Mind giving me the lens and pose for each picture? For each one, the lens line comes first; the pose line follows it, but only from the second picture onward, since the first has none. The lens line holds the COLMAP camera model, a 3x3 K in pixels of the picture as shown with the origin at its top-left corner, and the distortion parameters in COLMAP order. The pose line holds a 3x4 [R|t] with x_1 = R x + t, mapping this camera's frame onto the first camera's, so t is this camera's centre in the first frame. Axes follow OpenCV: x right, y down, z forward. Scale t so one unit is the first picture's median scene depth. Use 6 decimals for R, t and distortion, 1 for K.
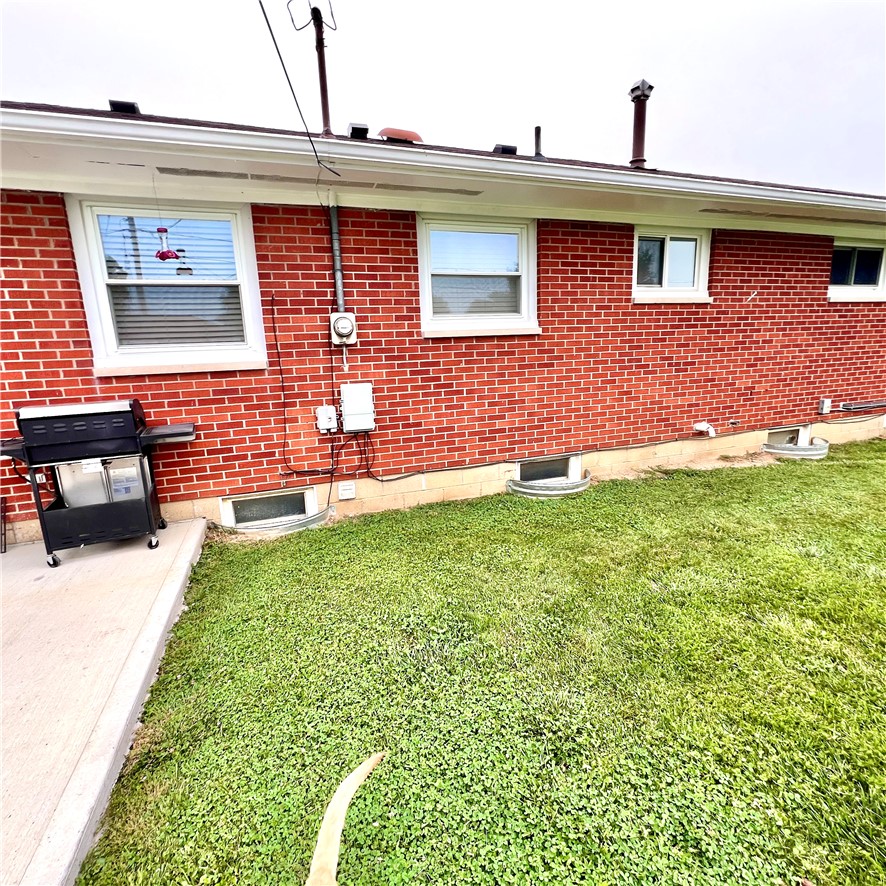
lens RADIAL K [[471.1, 0, 447.0], [0, 471.1, 442.9], [0, 0, 1]] dist [-0.009432, 0.005664]
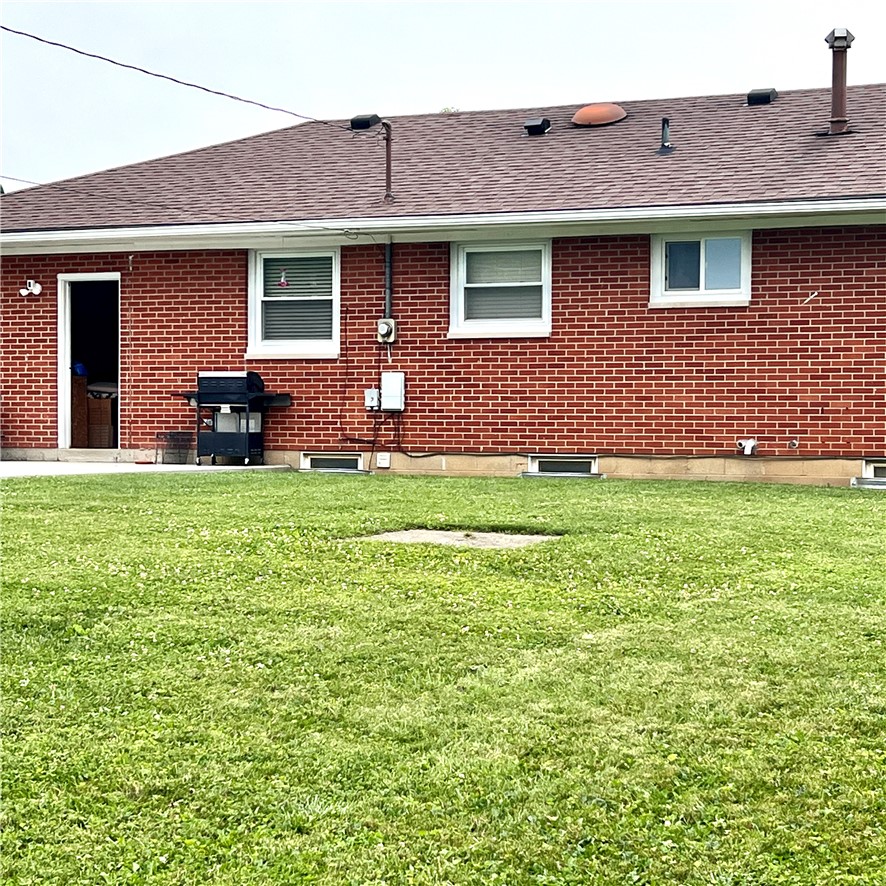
lens RADIAL K [[2081.7, 0, 437.6], [0, 2081.7, 446.1], [0, 0, 1]] dist [0.134796, 0.000000]
pose [[0.712345, 0.046678, -0.700275, 3.757914], [-0.174560, 0.978214, -0.112365, 0.664196], [0.679774, 0.202283, 0.704974, -2.782109]]
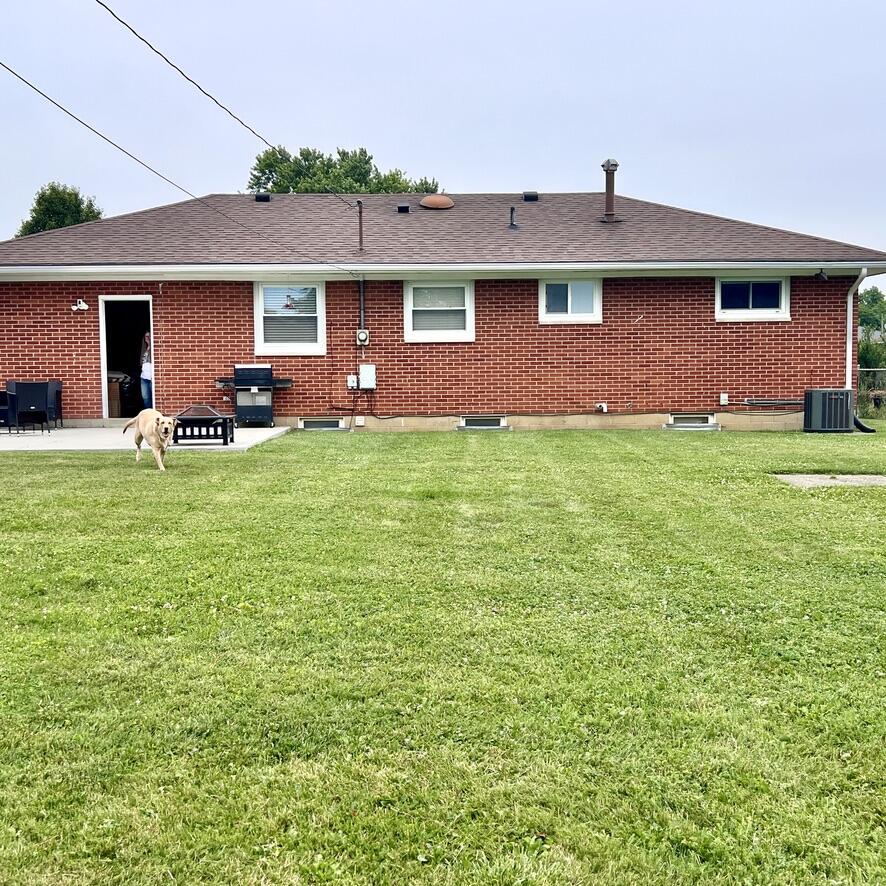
lens RADIAL K [[1196.6, 0, 441.4], [0, 1196.6, 450.7], [0, 0, 1]] dist [0.115667, 0.000000]
pose [[0.949221, 0.044315, -0.311472, 1.642603], [-0.087301, 0.988252, -0.125449, 0.814634], [0.302254, 0.146270, 0.941938, -3.500762]]
